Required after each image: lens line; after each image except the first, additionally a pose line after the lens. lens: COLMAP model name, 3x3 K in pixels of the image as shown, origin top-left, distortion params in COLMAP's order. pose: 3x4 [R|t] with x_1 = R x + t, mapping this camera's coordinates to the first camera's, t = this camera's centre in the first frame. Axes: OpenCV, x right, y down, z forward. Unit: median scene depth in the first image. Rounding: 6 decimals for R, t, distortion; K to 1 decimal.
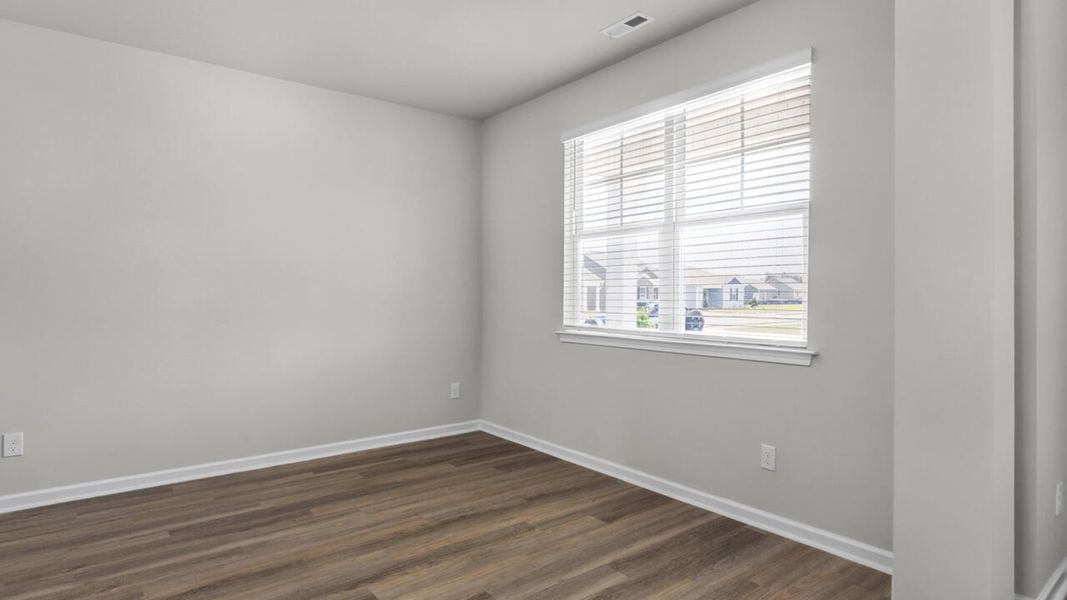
lens RADIAL K [[587.0, 0, 537.2], [0, 587.0, 294.9], [0, 0, 1]] dist [-0.002386, -0.000925]
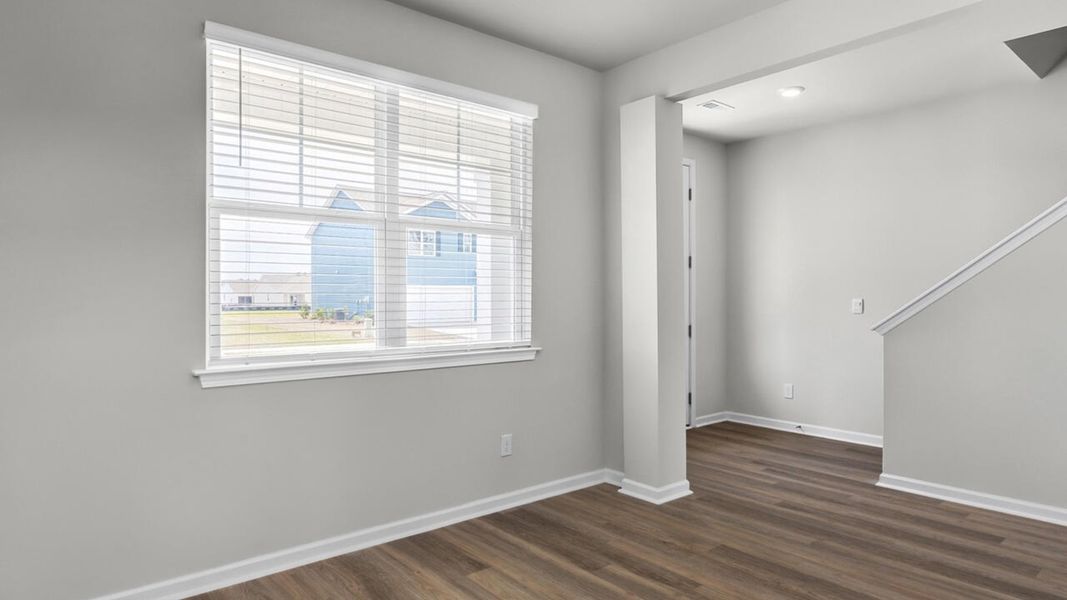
lens RADIAL K [[599.7, 0, 532.2], [0, 599.7, 323.4], [0, 0, 1]] dist [-0.002896, -0.000414]
pose [[-0.036552, -0.027107, 0.998964, -0.747821], [0.014434, 0.999513, 0.027650, 0.006426], [-0.999228, 0.015430, -0.036143, 0.955498]]
